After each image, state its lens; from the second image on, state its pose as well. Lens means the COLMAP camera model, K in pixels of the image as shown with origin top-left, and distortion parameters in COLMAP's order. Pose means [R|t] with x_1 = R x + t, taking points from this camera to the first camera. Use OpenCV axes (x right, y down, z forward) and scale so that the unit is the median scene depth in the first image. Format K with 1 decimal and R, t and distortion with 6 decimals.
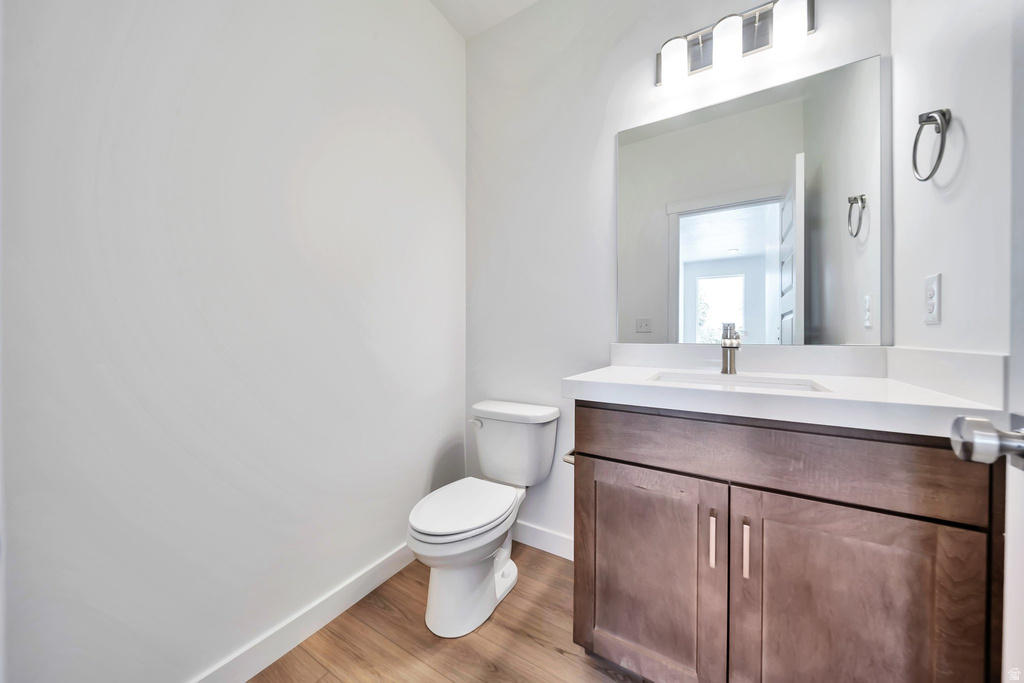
lens RADIAL K [[350.8, 0, 510.6], [0, 350.8, 341.0], [0, 0, 1]] dist [0.000516, -0.000053]
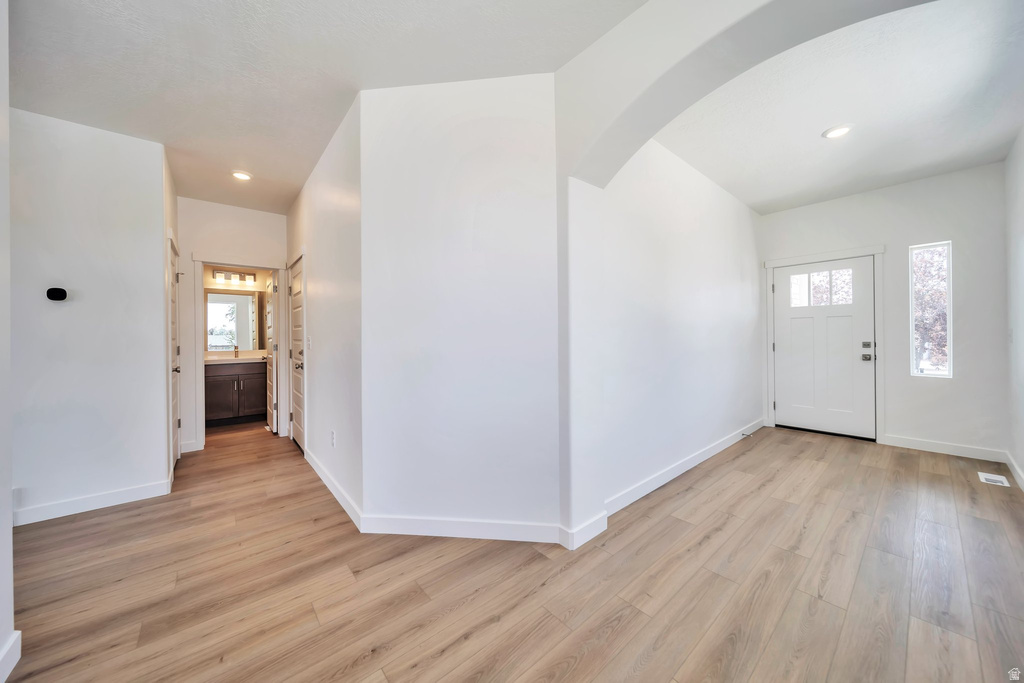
lens RADIAL K [[350.8, 0, 510.3], [0, 350.8, 337.3], [0, 0, 1]] dist [0.000516, -0.000053]
pose [[0.316298, -0.006592, 0.948637, -3.145348], [0.010074, 0.999943, 0.003590, -0.186767], [-0.948606, 0.008421, 0.316346, -4.649690]]
